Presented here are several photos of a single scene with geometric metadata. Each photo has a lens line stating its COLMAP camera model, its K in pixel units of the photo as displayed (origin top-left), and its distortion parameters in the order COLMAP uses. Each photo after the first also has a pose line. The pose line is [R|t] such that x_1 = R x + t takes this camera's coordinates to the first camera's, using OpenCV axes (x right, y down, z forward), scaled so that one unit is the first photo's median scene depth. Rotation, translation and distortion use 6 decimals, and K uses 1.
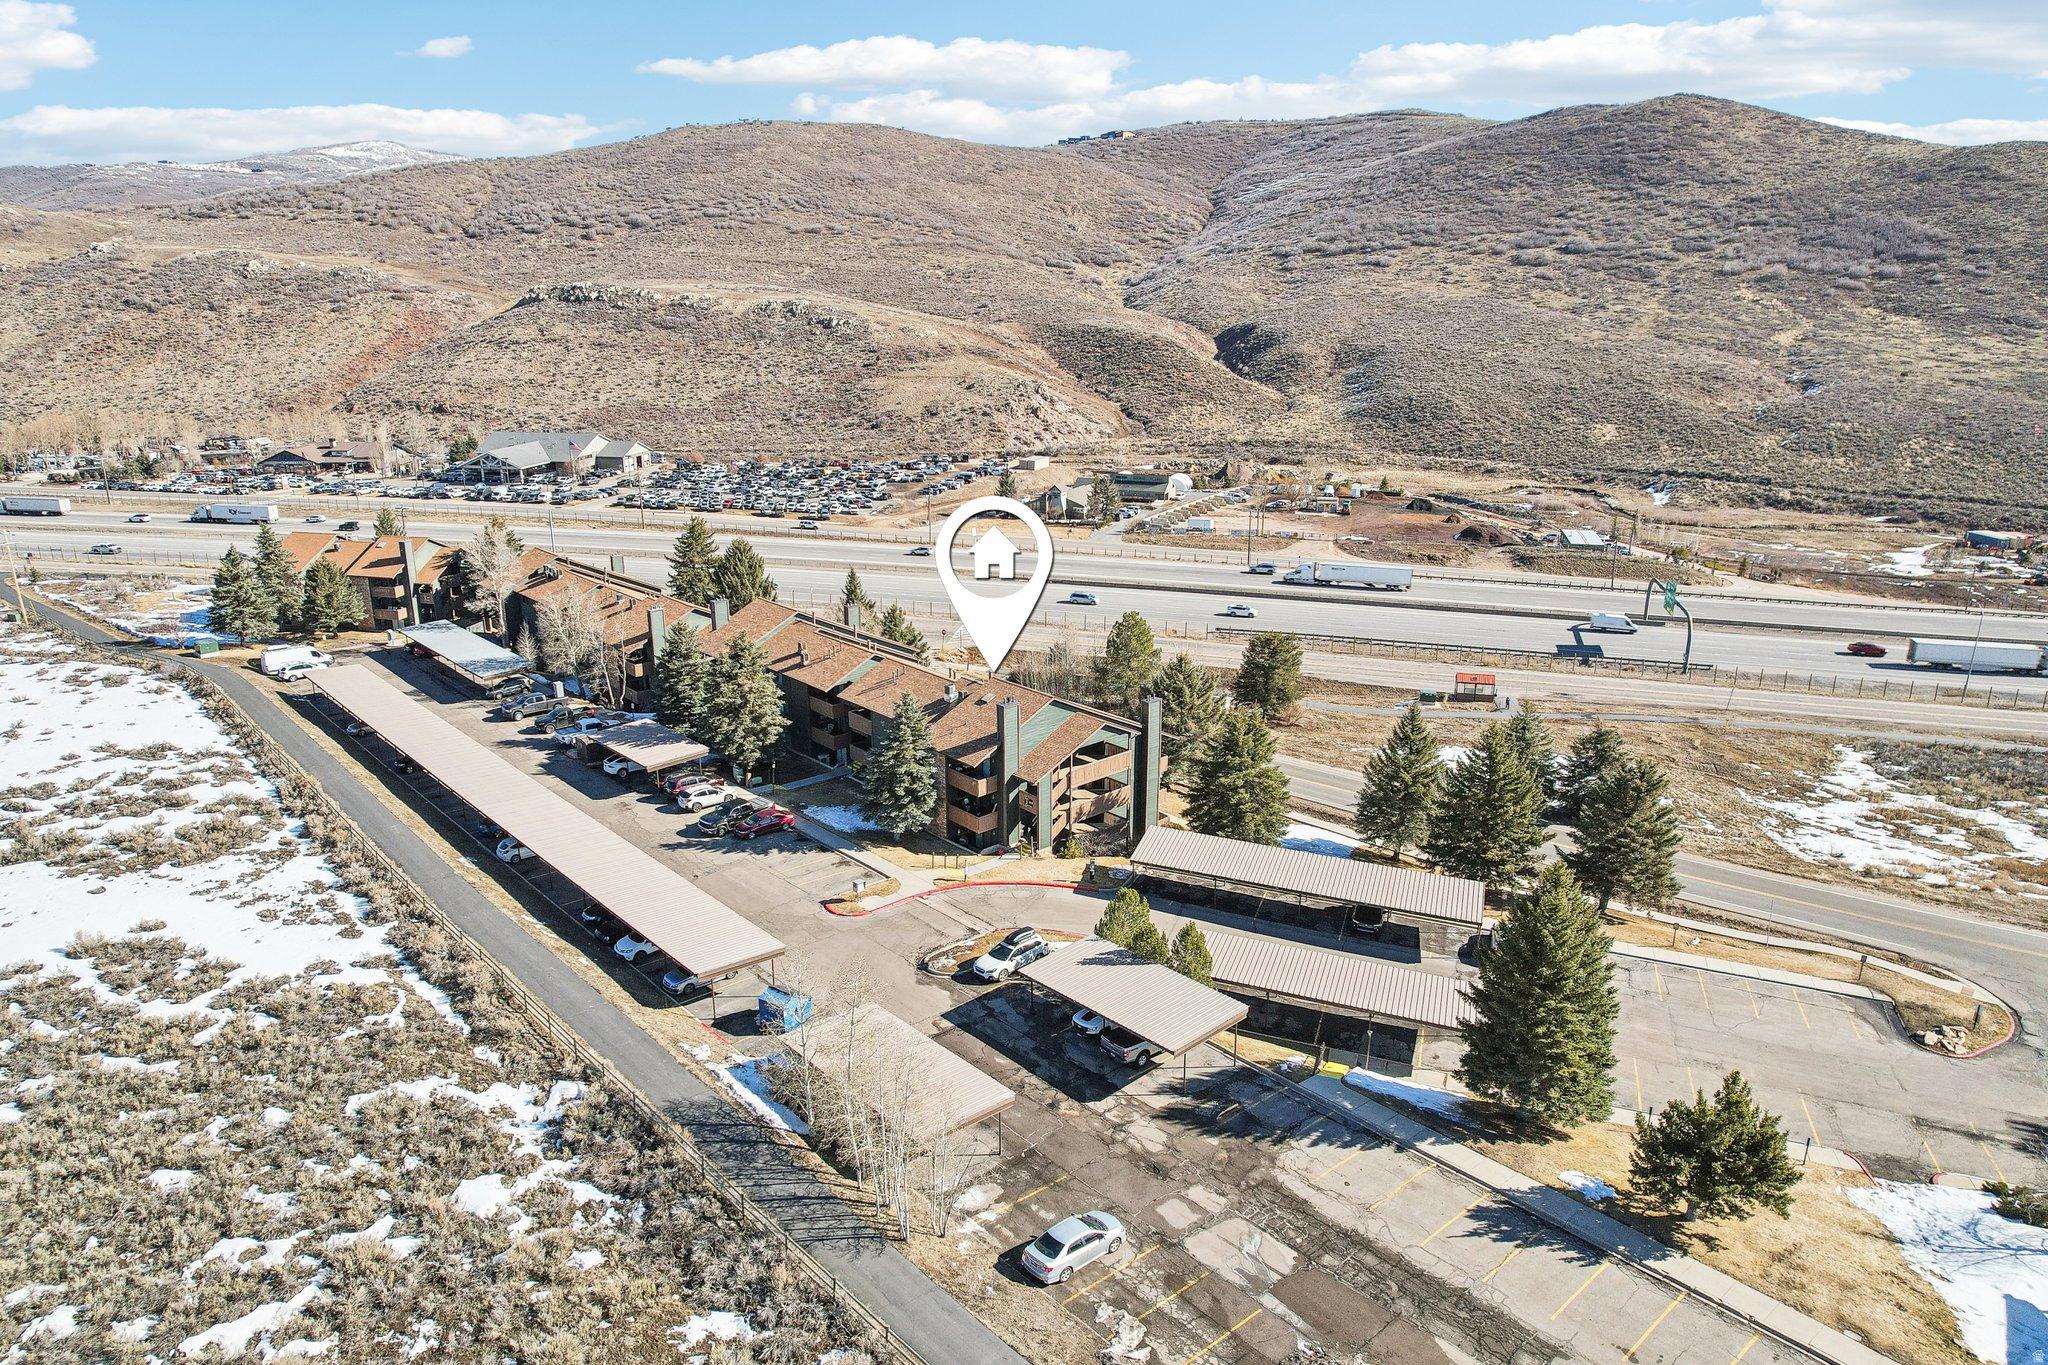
lens RADIAL K [[1316.6, 0, 1029.0], [0, 1316.6, 692.3], [0, 0, 1]] dist [-0.011275, -0.002357]
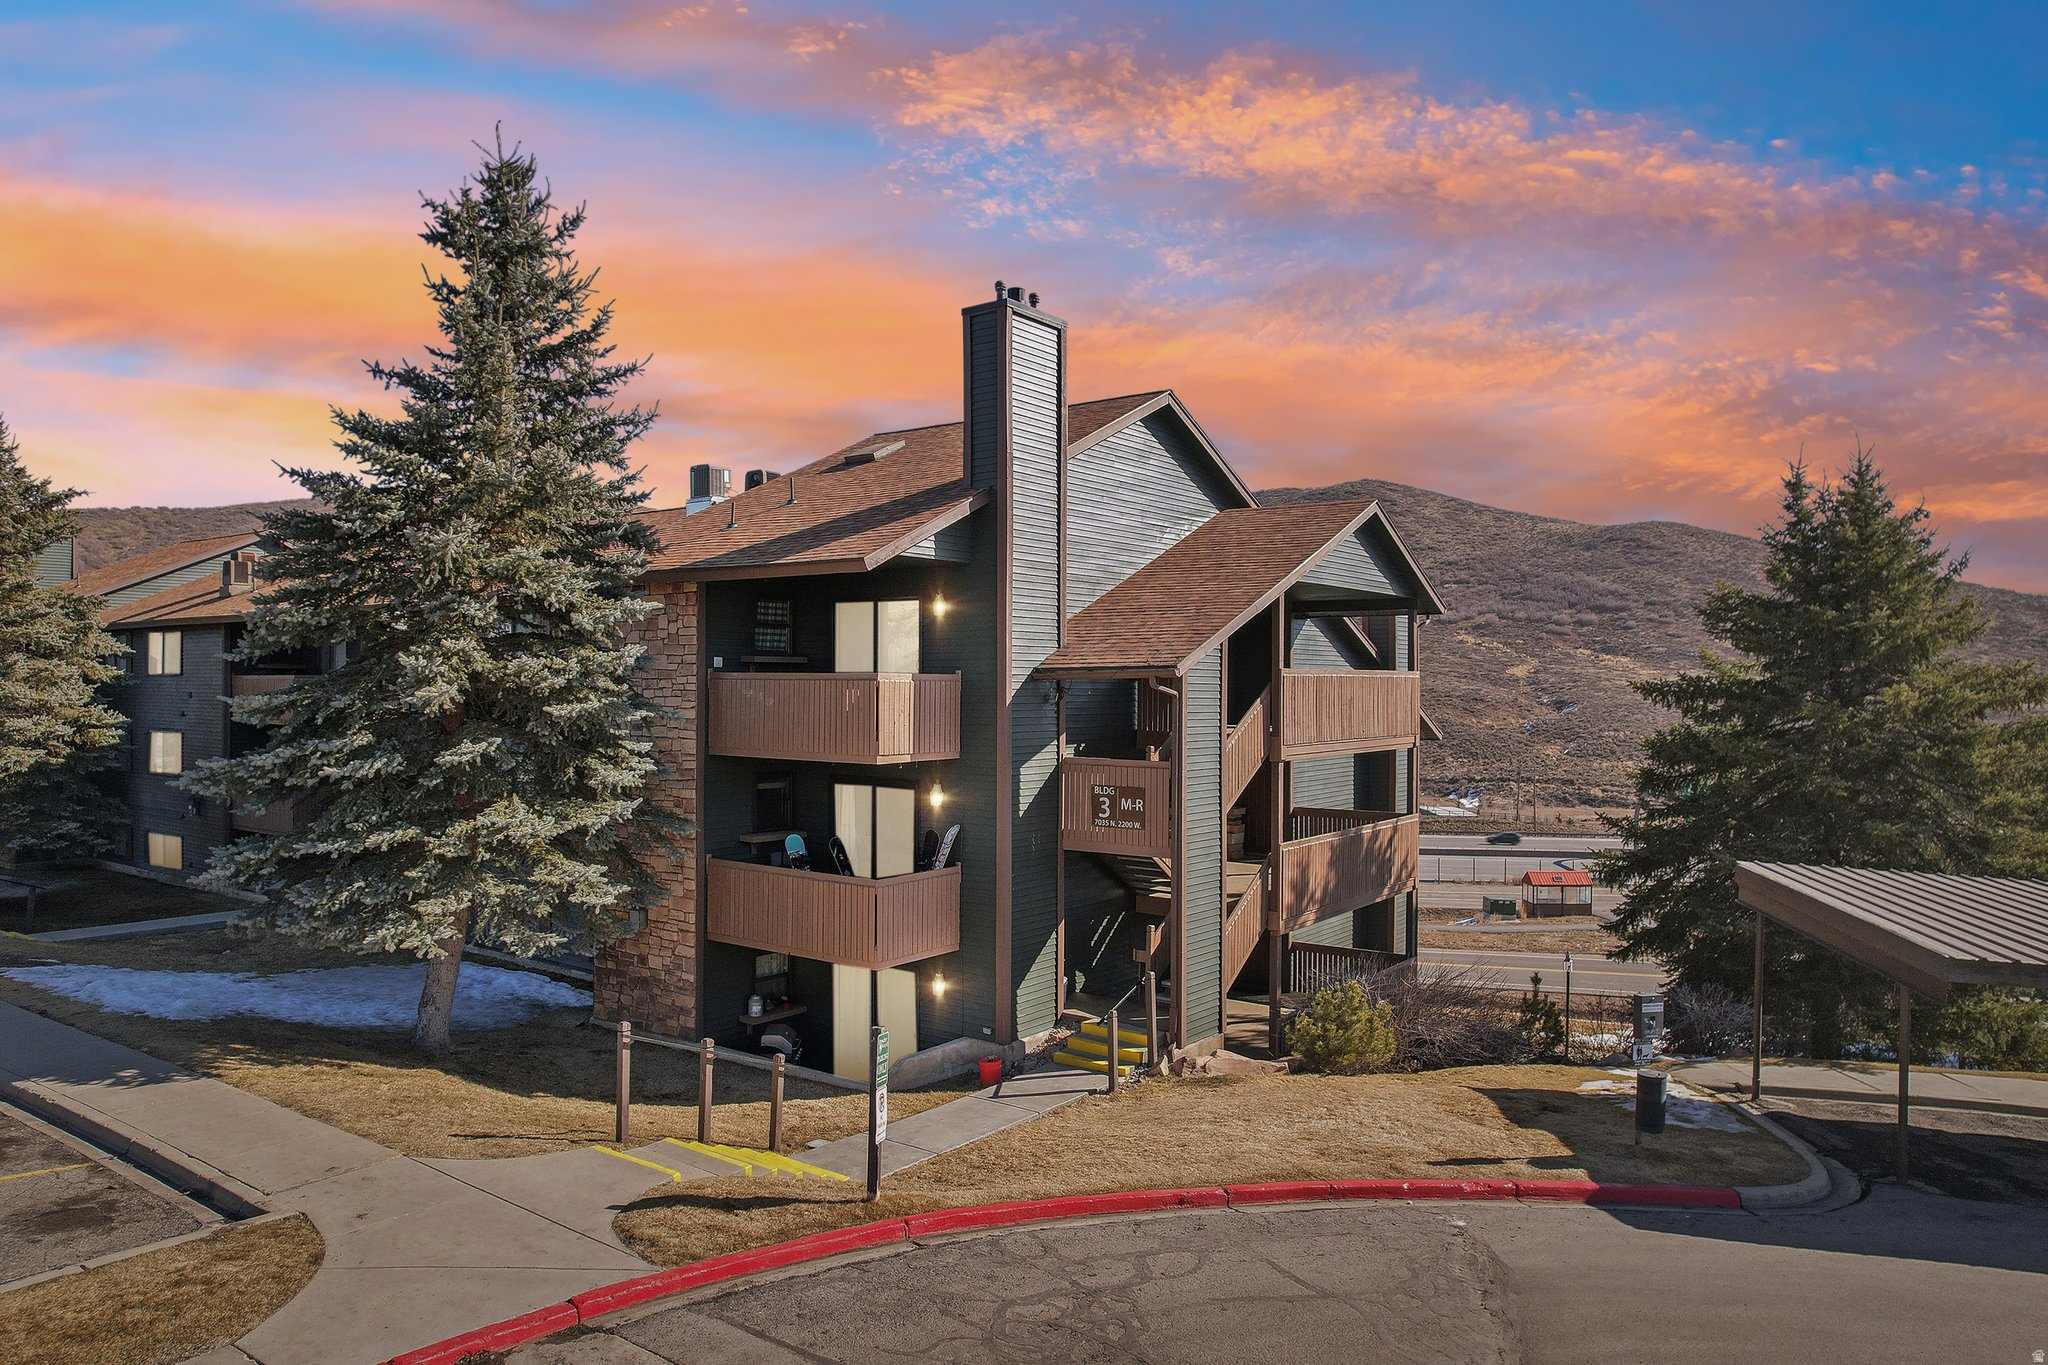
lens RADIAL K [[1309.4, 0, 1020.0], [0, 1309.4, 682.6], [0, 0, 1]] dist [-0.029161, 0.012375]
pose [[0.978862, 0.002893, 0.204503, -0.008547], [0.060443, 0.951145, -0.302769, 0.019128], [-0.195388, 0.308730, 0.930865, 0.121953]]
